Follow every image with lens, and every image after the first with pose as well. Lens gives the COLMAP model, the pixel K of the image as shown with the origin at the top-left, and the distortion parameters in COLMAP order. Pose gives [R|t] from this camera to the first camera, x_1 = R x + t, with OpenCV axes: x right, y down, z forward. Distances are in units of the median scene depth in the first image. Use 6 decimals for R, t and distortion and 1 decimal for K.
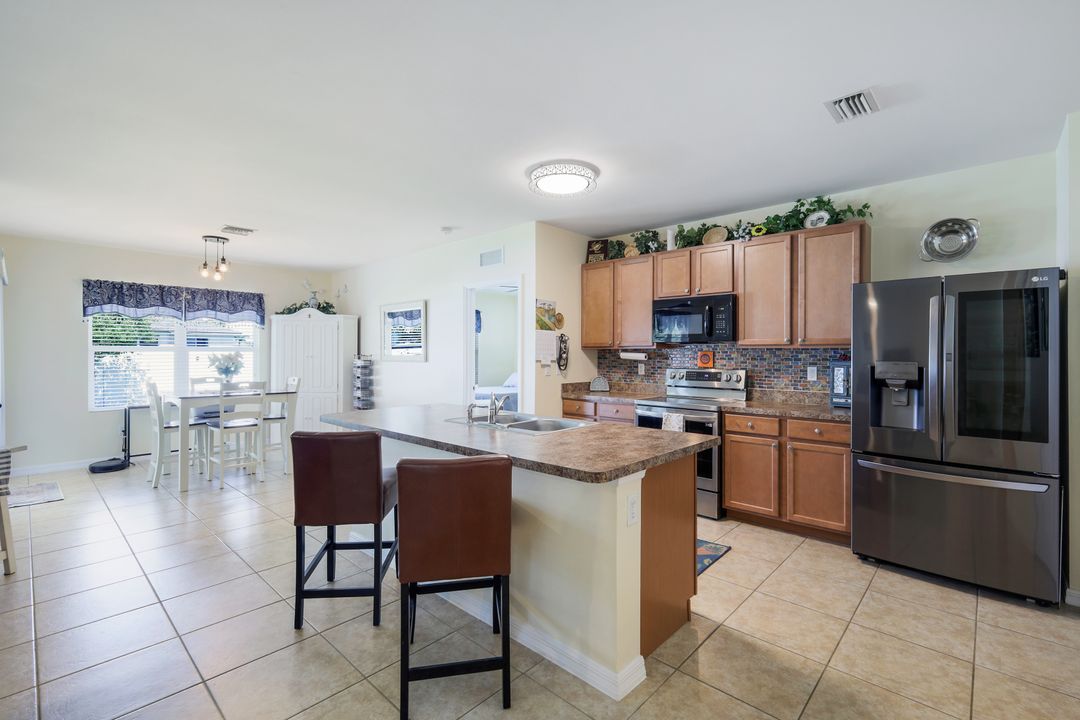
lens RADIAL K [[483.5, 0, 544.4], [0, 483.5, 351.4], [0, 0, 1]] dist [0.001172, 0.000299]
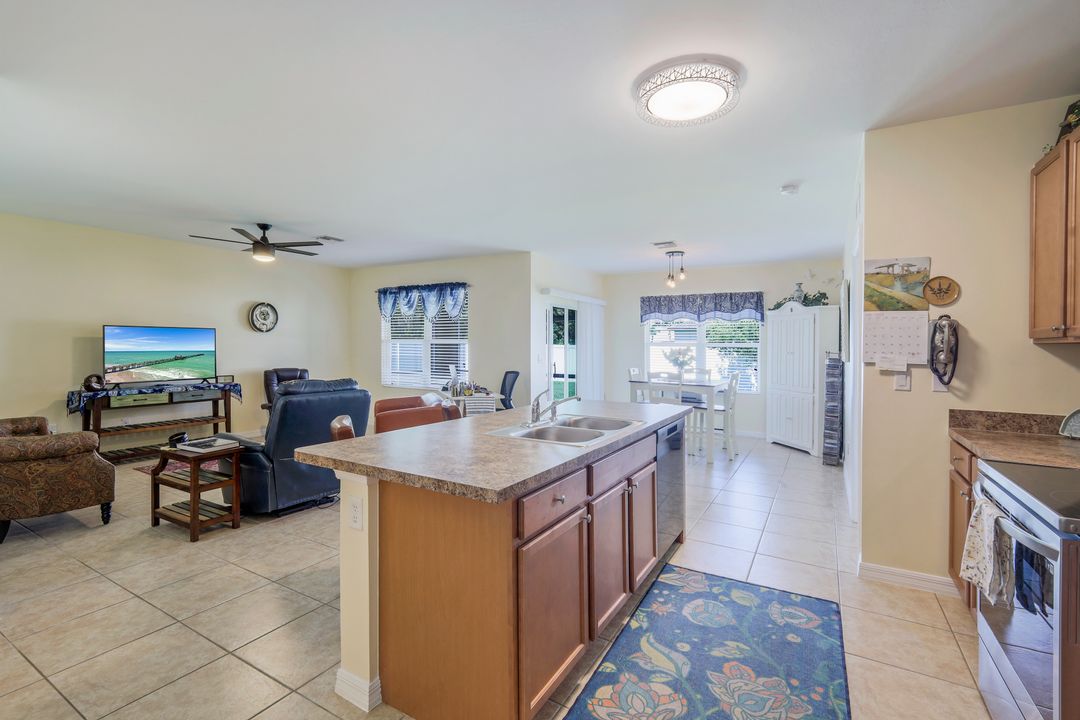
lens RADIAL K [[477.2, 0, 541.3], [0, 477.2, 351.3], [0, 0, 1]] dist [-0.001336, 0.000013]
pose [[0.215623, 0.013397, -0.976385, 0.409152], [-0.007039, 0.999901, 0.012165, -0.000236], [0.976451, 0.004250, 0.215696, 0.413976]]
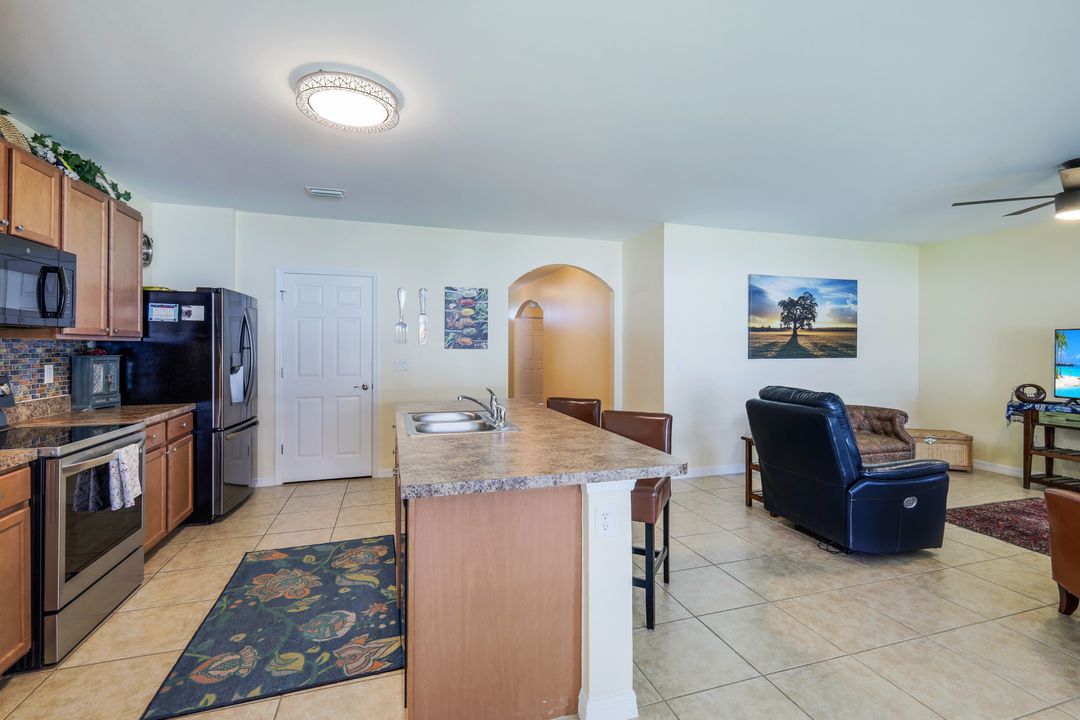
lens RADIAL K [[484.0, 0, 545.1], [0, 484.0, 344.9], [0, 0, 1]] dist [0.004535, 0.000154]
pose [[-0.872799, 0.000035, 0.488079, -0.355895], [-0.004090, 0.999964, -0.007386, 0.002351], [-0.488062, -0.008443, -0.872768, 0.940567]]
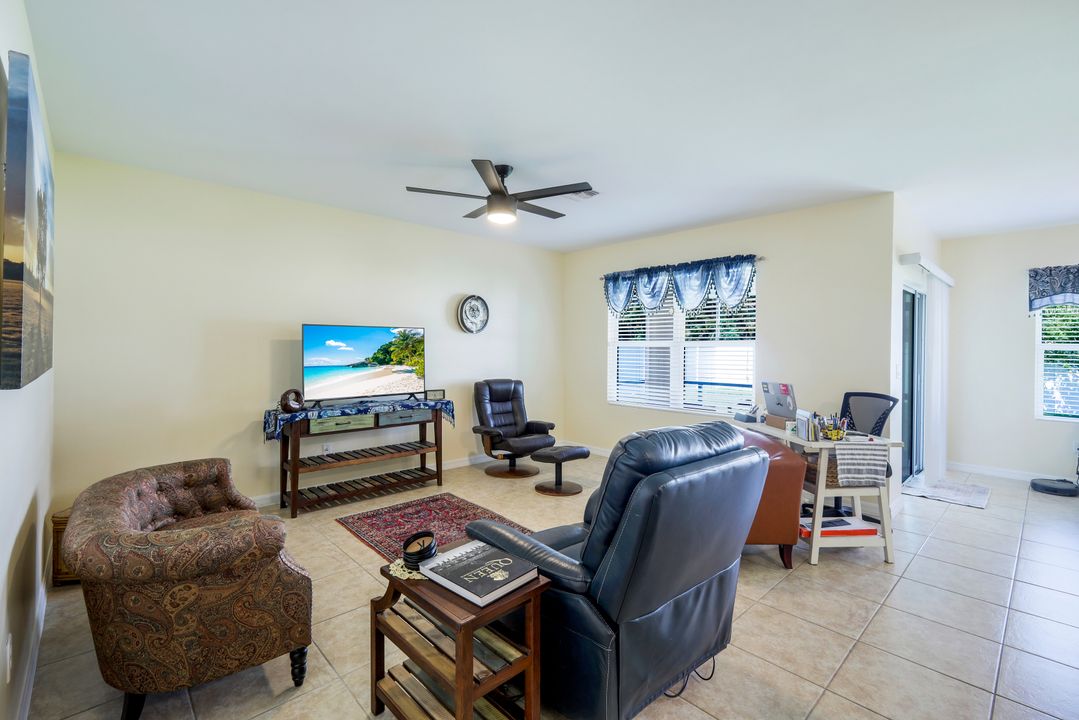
lens RADIAL K [[477.6, 0, 543.2], [0, 477.6, 350.3], [0, 0, 1]] dist [-0.000674, 0.000066]
pose [[-0.070558, 0.005147, -0.997494, -0.014742], [-0.004682, 0.999974, 0.005491, -0.000603], [0.997497, 0.005058, -0.070532, 0.178545]]
